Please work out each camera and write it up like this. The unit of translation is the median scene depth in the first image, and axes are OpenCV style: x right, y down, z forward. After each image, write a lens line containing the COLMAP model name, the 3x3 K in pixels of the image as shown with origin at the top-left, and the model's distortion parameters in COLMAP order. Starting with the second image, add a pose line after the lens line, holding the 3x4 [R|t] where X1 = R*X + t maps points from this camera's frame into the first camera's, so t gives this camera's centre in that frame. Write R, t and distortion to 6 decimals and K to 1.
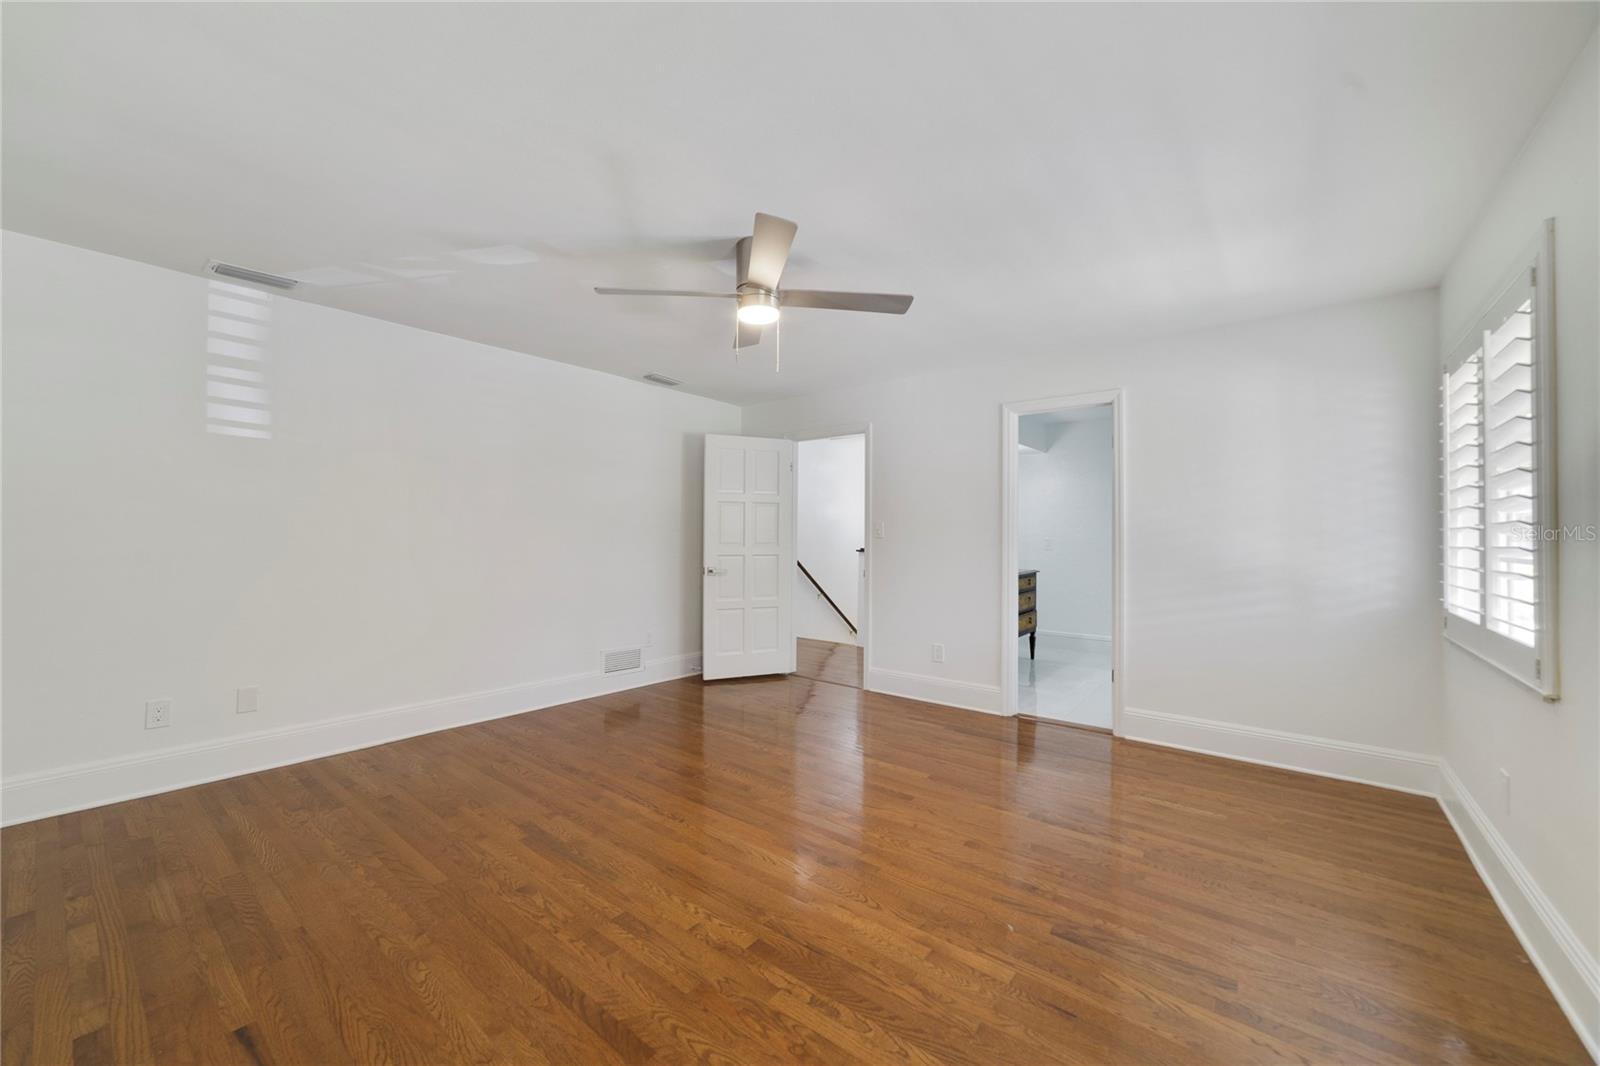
lens RADIAL K [[612.4, 0, 800.0], [0, 612.4, 530.6], [0, 0, 1]] dist [-0.003075, -0.000126]
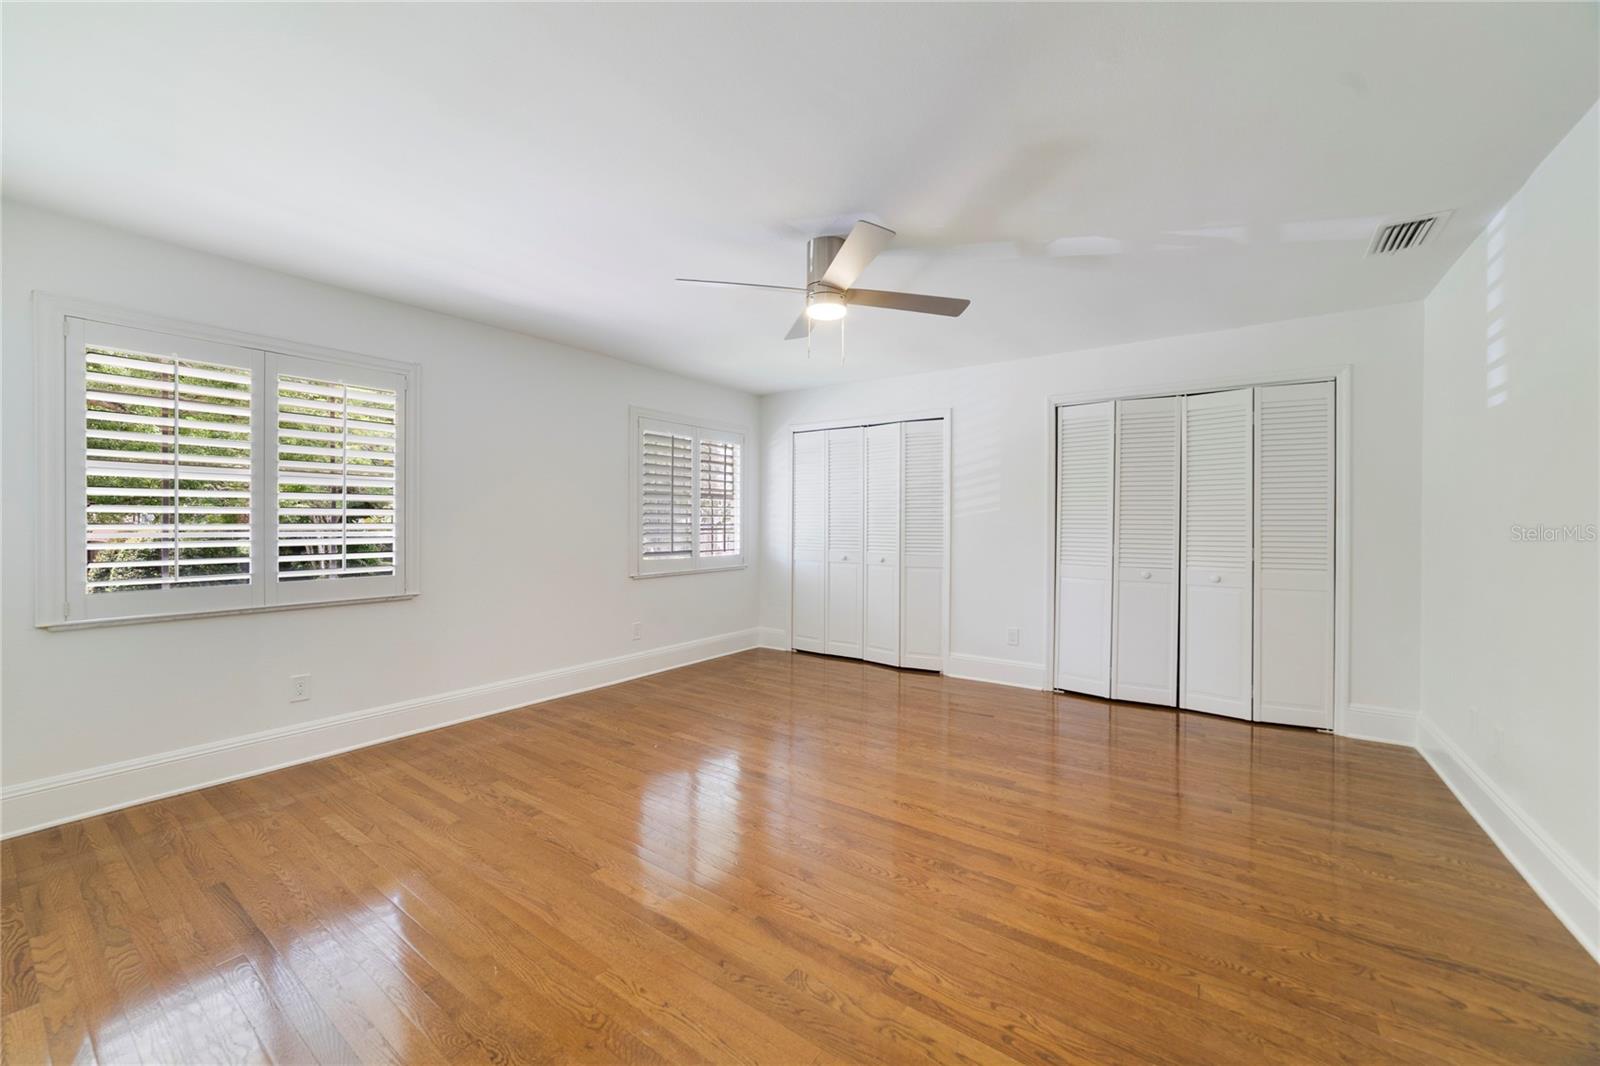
lens RADIAL K [[612.4, 0, 798.4], [0, 612.4, 527.0], [0, 0, 1]] dist [-0.003075, -0.000126]
pose [[-0.998604, -0.014108, -0.050902, 0.028662], [-0.014153, 0.999900, 0.000520, 0.015404], [0.050889, 0.001240, -0.998704, 1.987117]]
